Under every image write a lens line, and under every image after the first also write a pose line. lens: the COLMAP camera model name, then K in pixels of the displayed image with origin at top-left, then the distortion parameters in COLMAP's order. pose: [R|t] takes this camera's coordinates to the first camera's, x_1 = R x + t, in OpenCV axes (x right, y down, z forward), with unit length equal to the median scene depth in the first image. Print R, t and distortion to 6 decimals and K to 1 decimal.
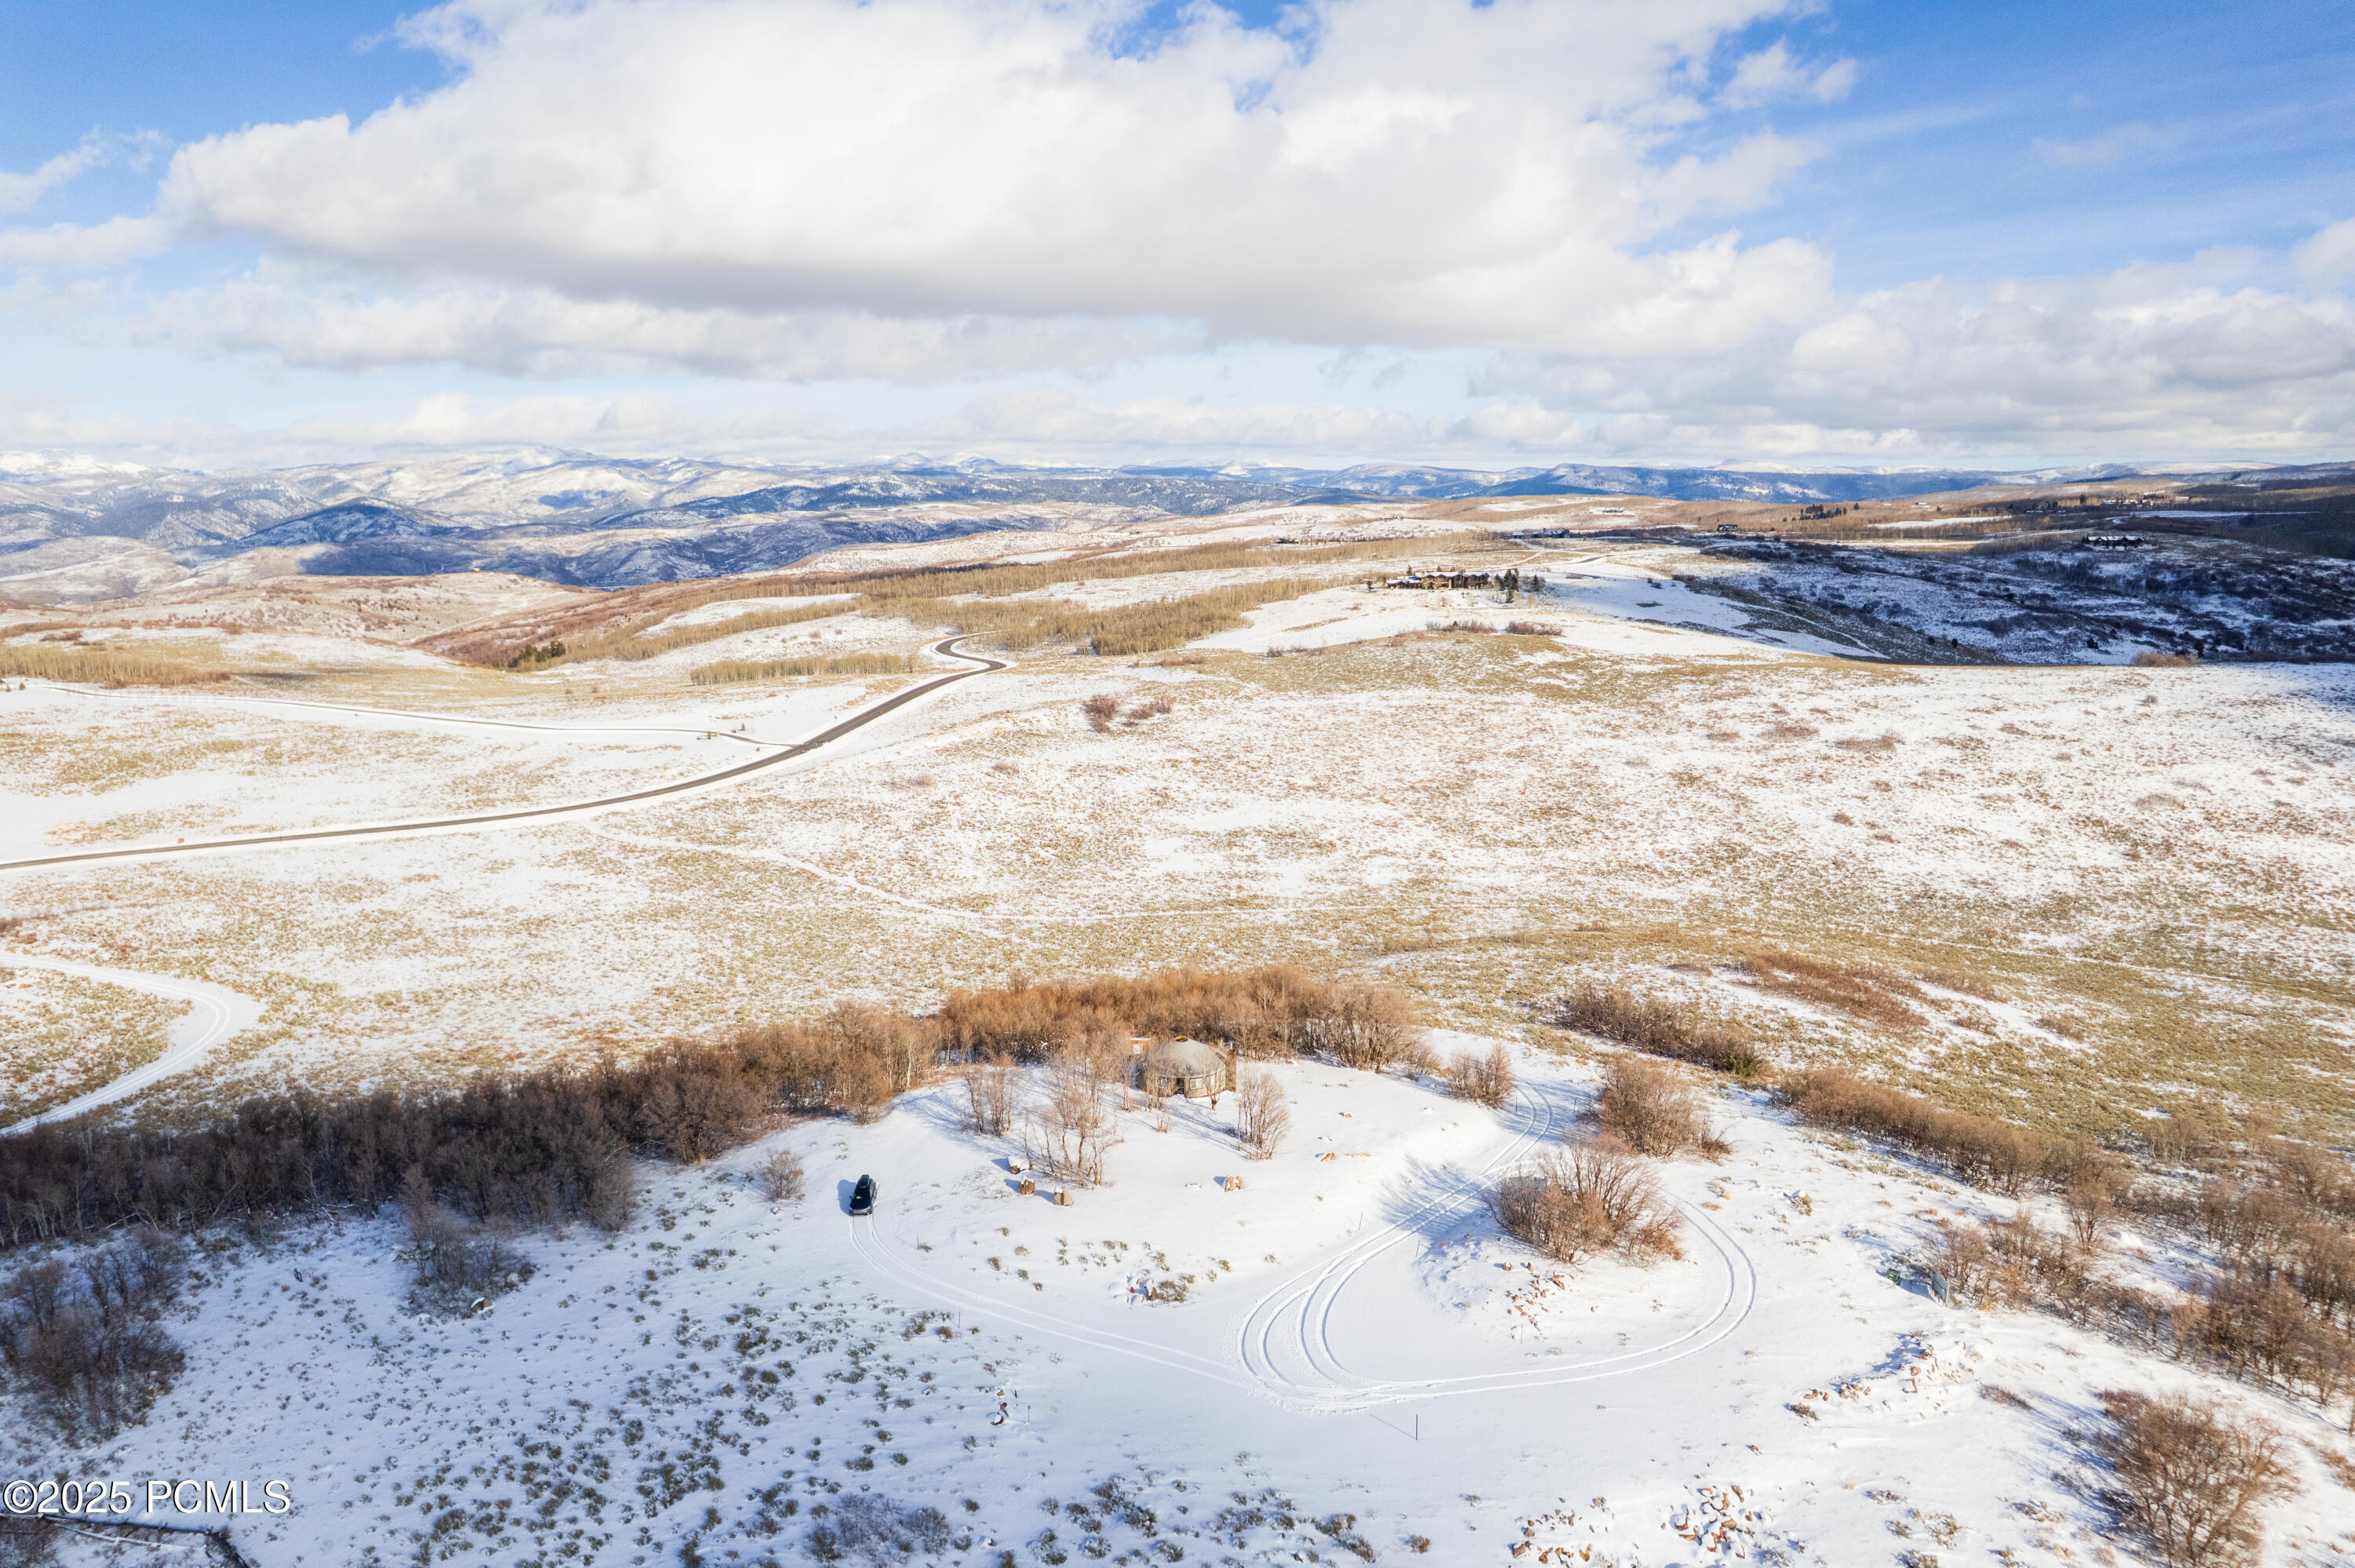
lens RADIAL K [[1495.1, 0, 1177.5], [0, 1495.1, 784.0], [0, 0, 1]] dist [-0.061096, 0.057302]
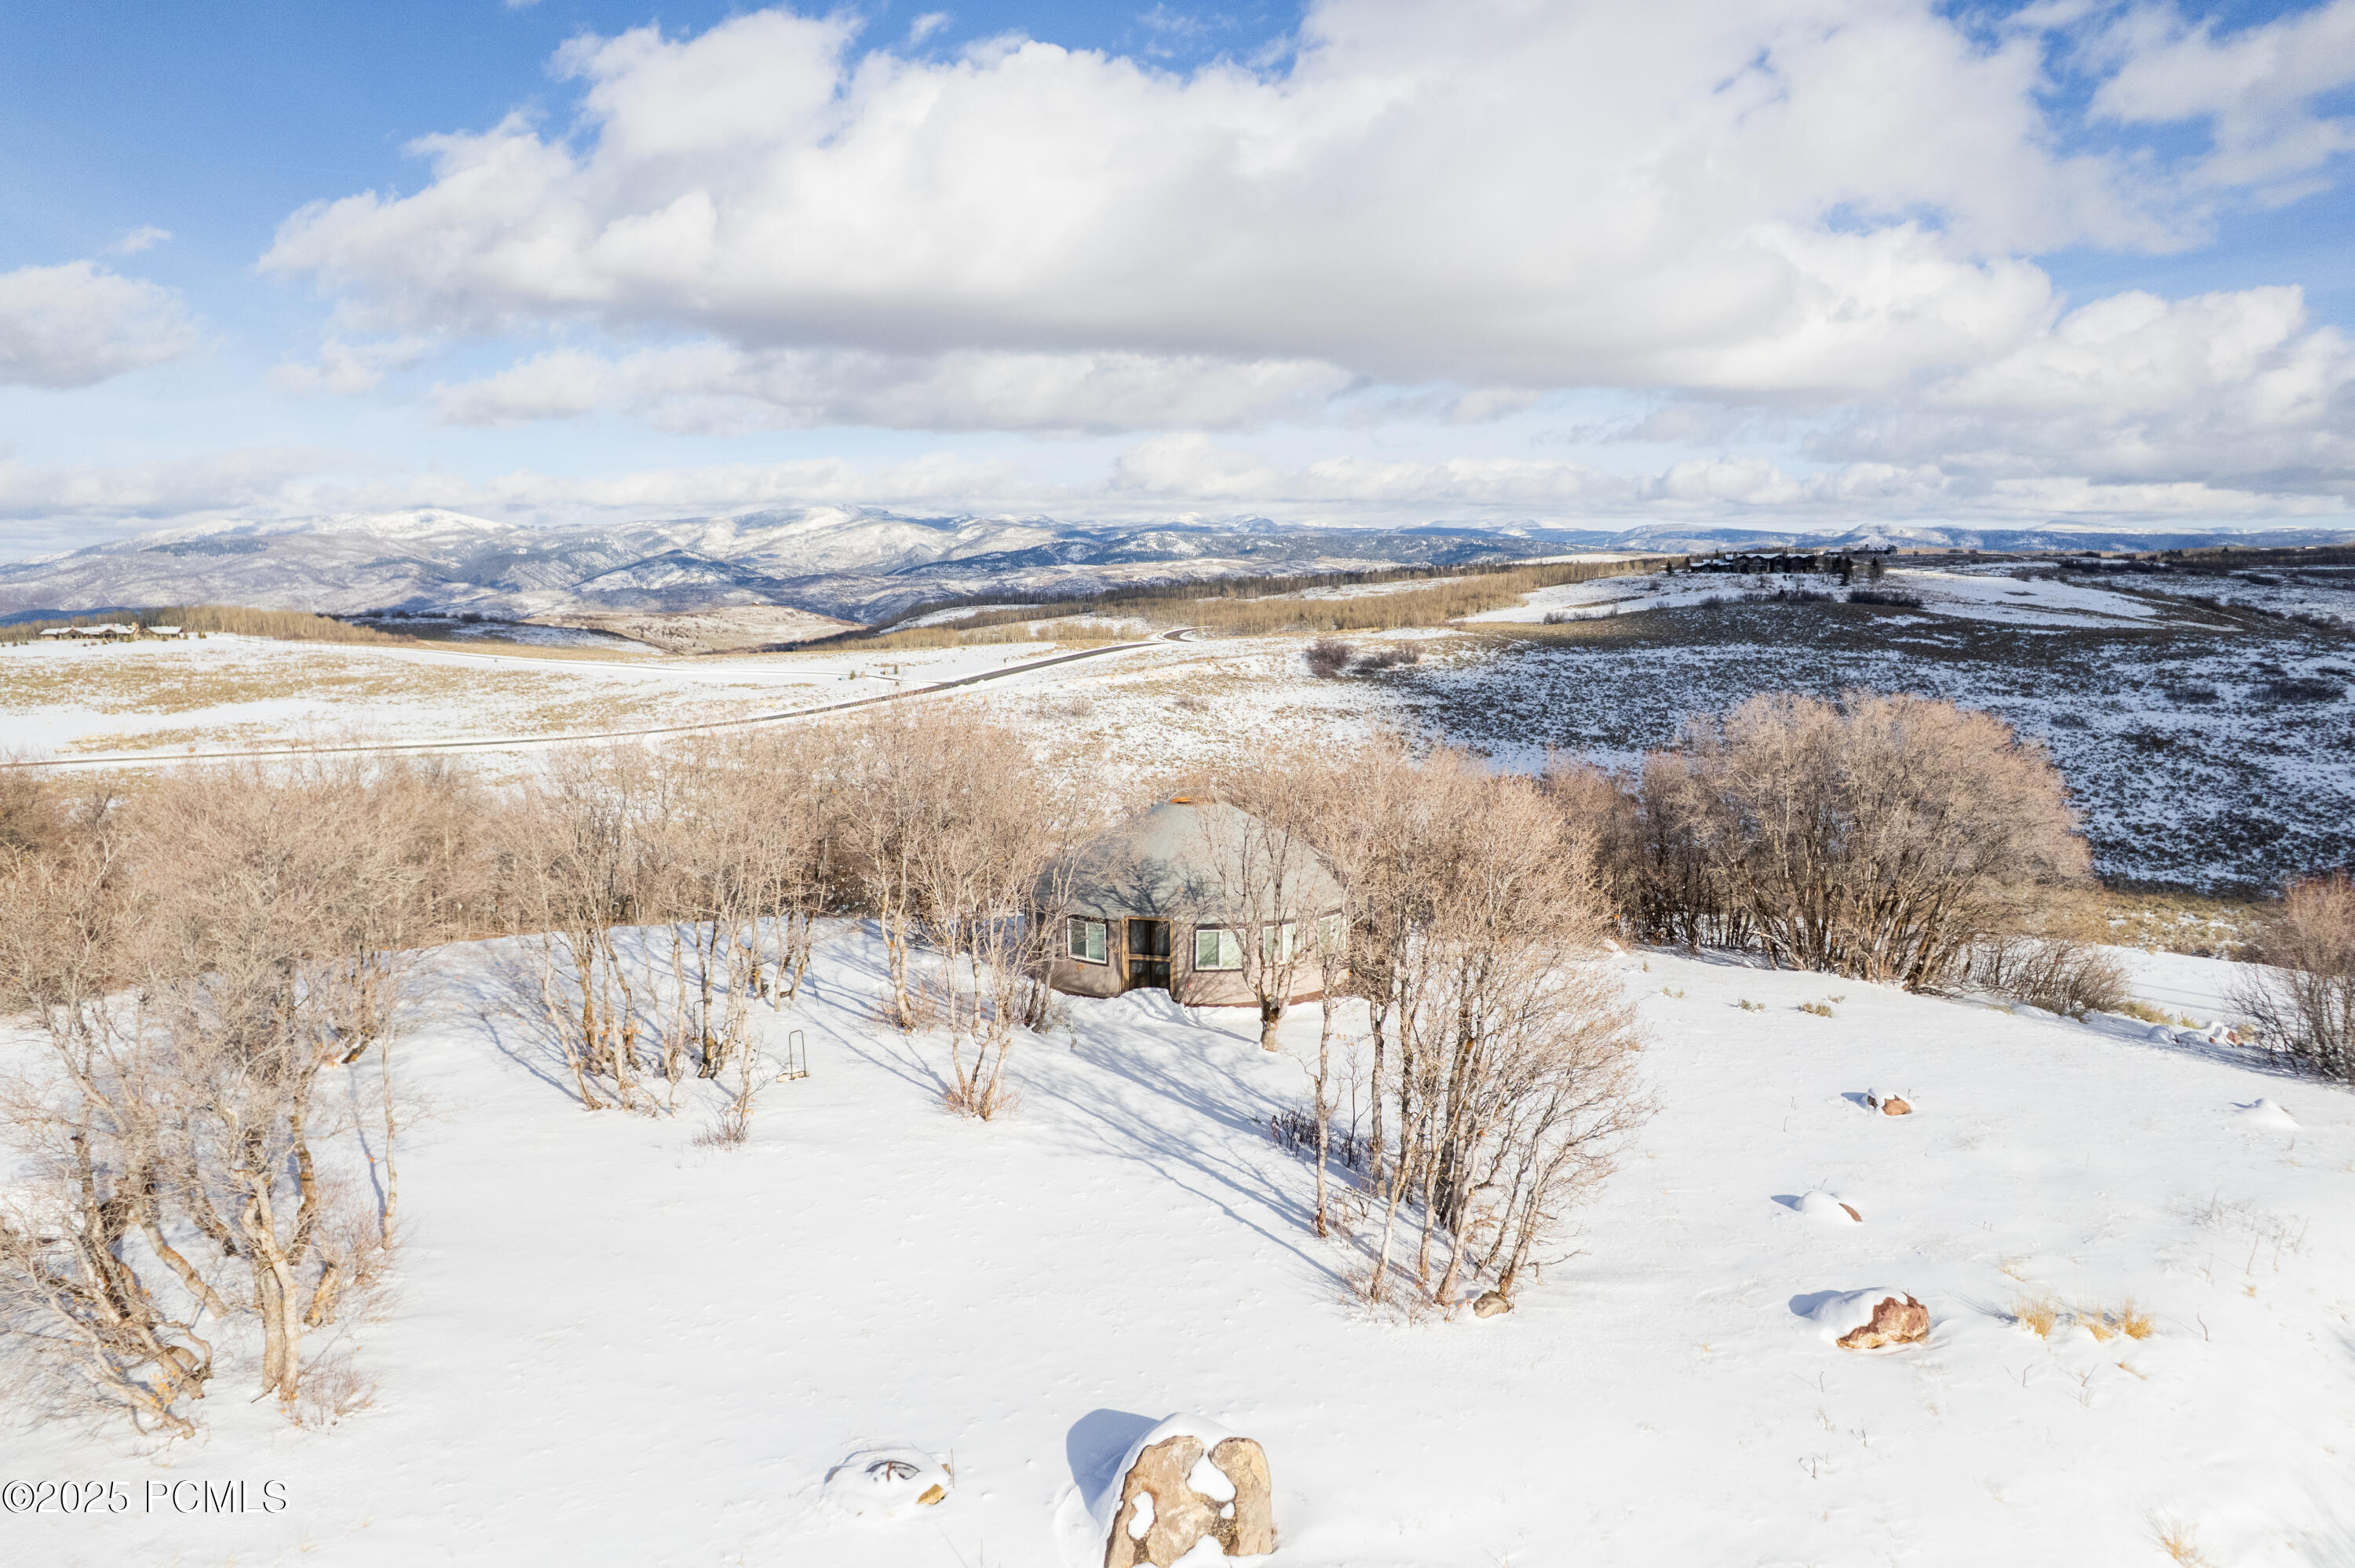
lens RADIAL K [[1512.1, 0, 1177.5], [0, 1512.1, 784.0], [0, 0, 1]] dist [-0.080928, 0.071438]
pose [[0.983897, 0.029120, -0.176346, 0.014135], [-0.035884, 0.998733, -0.035288, 0.052608], [0.175095, 0.041048, 0.983696, 0.216429]]
